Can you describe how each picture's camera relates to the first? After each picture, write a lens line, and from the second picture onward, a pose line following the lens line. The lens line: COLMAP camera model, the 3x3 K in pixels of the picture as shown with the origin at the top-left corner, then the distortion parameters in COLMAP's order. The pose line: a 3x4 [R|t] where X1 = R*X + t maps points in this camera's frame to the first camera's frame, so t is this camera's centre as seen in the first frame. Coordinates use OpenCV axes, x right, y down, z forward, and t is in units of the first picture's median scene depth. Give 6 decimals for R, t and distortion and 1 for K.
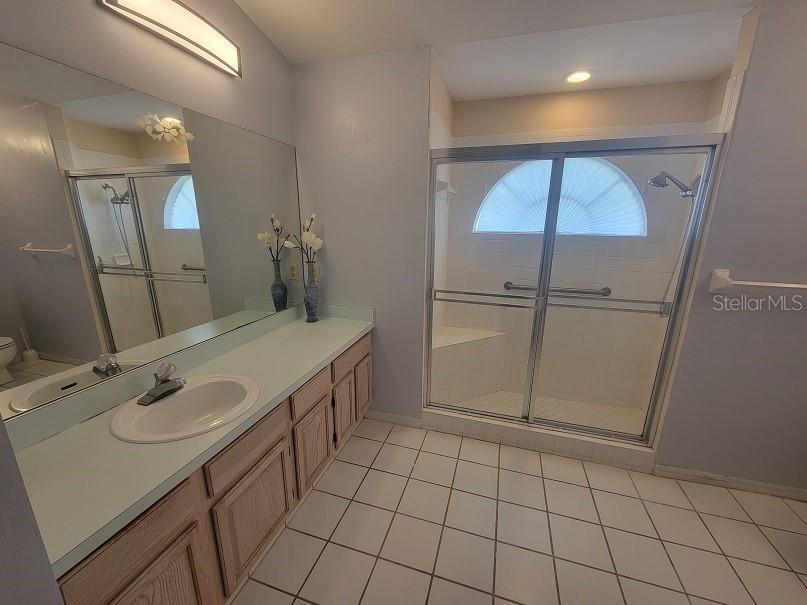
lens RADIAL K [[330.4, 0, 401.0], [0, 330.4, 306.9], [0, 0, 1]] dist [0.002236, -0.000111]
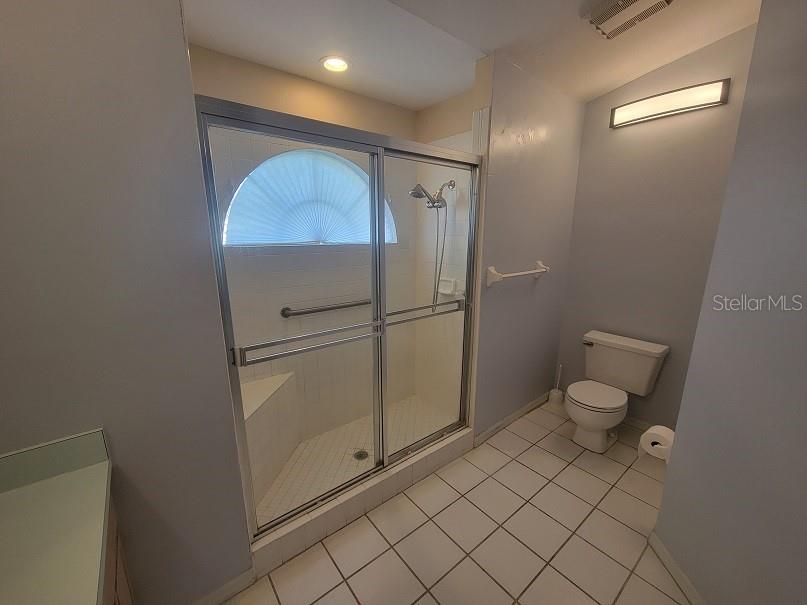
lens RADIAL K [[330.4, 0, 404.2], [0, 330.4, 307.3], [0, 0, 1]] dist [0.002236, -0.000111]
pose [[0.556164, -0.196630, 0.807477, -0.188180], [0.214581, 0.972638, 0.089052, -0.110739], [-0.802893, 0.123741, 0.583139, 0.423562]]
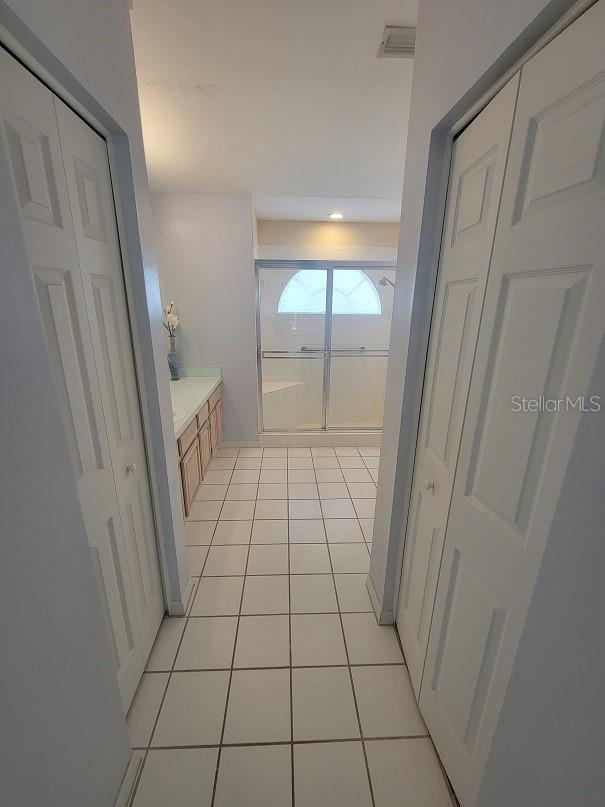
lens RADIAL K [[330.4, 0, 300.9], [0, 330.4, 402.7], [0, 0, 1]] dist [0.002236, -0.000111]
pose [[0.939120, -0.101065, 0.328390, -0.251023], [0.087303, 0.994583, 0.056426, 0.110662], [-0.332314, -0.024321, 0.942855, -0.490112]]
